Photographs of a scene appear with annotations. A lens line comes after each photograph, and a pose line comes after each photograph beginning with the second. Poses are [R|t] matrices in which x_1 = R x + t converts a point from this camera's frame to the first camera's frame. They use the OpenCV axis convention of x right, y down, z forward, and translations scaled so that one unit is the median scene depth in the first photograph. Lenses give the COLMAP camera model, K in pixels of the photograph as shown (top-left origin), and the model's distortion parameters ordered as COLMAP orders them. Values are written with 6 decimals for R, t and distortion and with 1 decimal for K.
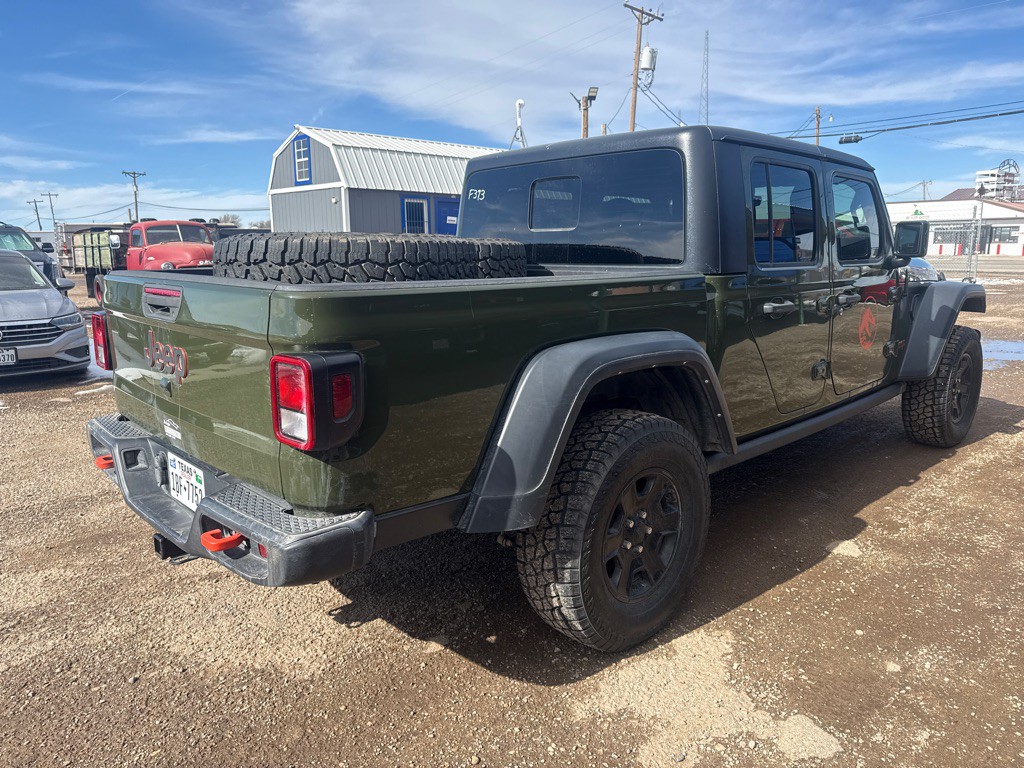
lens RADIAL K [[727.7, 0, 512.8], [0, 727.7, 386.4], [0, 0, 1]] dist [0.025787, -0.025929]
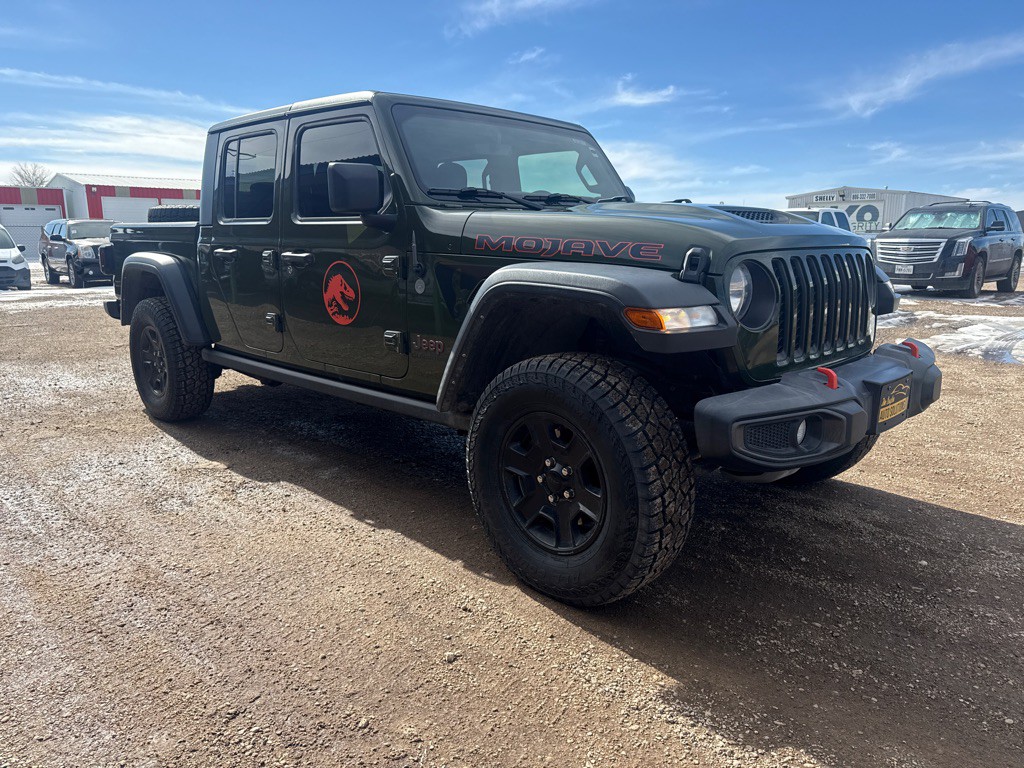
lens RADIAL K [[727.7, 0, 515.4], [0, 727.7, 383.8], [0, 0, 1]] dist [0.025787, -0.025929]
pose [[0.029237, 0.205390, -0.978243, 1.636883], [-0.189030, 0.962139, 0.196359, -0.228501], [0.981536, 0.179176, 0.066955, 1.424863]]
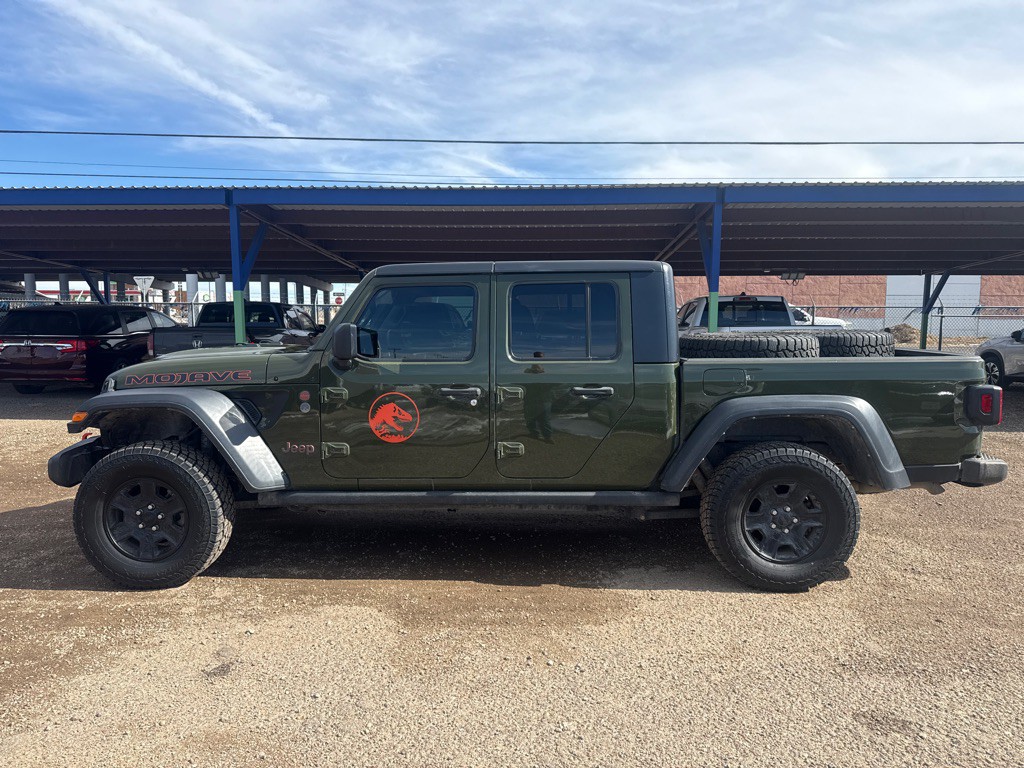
lens RADIAL K [[717.2, 0, 513.0], [0, 717.2, 377.4], [0, 0, 1]] dist [0.024965, -0.026346]
pose [[-0.729591, -0.054662, 0.681696, -0.746093], [0.135258, 0.965577, 0.222186, -0.495073], [-0.670375, 0.254309, -0.697083, 2.317630]]
